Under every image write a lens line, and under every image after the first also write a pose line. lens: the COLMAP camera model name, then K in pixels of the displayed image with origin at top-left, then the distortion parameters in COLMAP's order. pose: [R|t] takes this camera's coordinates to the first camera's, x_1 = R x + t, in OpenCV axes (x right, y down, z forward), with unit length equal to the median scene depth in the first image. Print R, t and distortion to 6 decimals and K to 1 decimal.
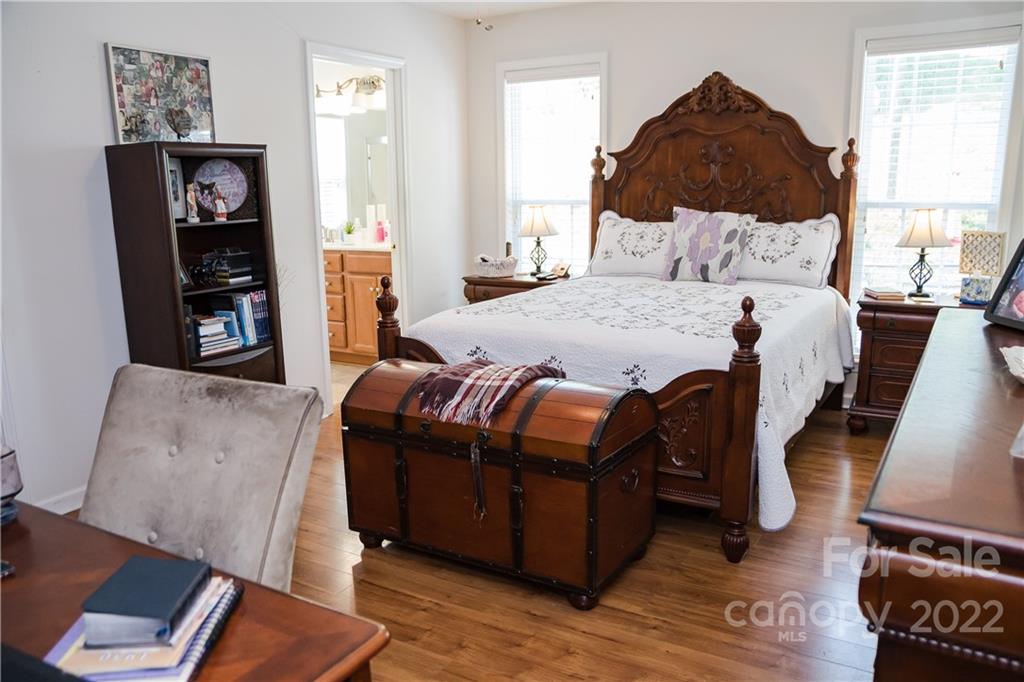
lens RADIAL K [[790.9, 0, 512.0], [0, 790.9, 341.0], [0, 0, 1]] dist [-0.130466, -0.000072]
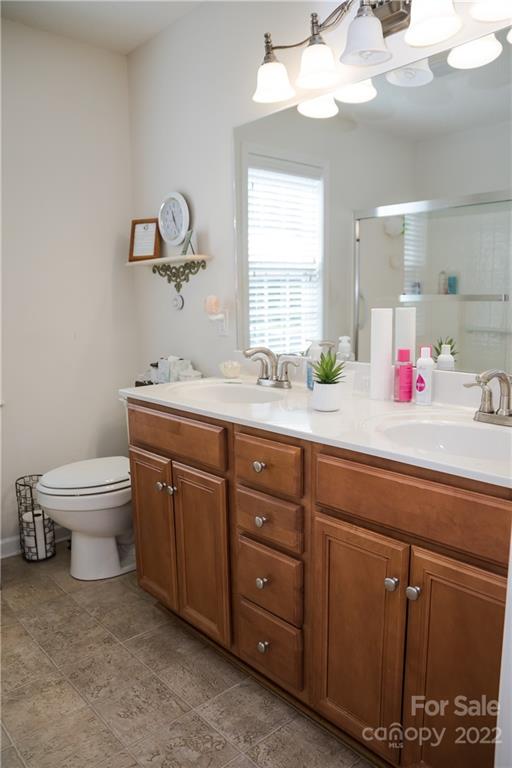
lens RADIAL K [[575.9, 0, 256.0], [0, 575.9, 384.0], [0, 0, 1]] dist [-0.142257, 0.142110]
pose [[0.950090, 0.050820, -0.307808, -0.151047], [-0.062958, 0.997576, -0.029627, -0.122870], [0.305556, 0.047527, 0.950987, 0.709822]]
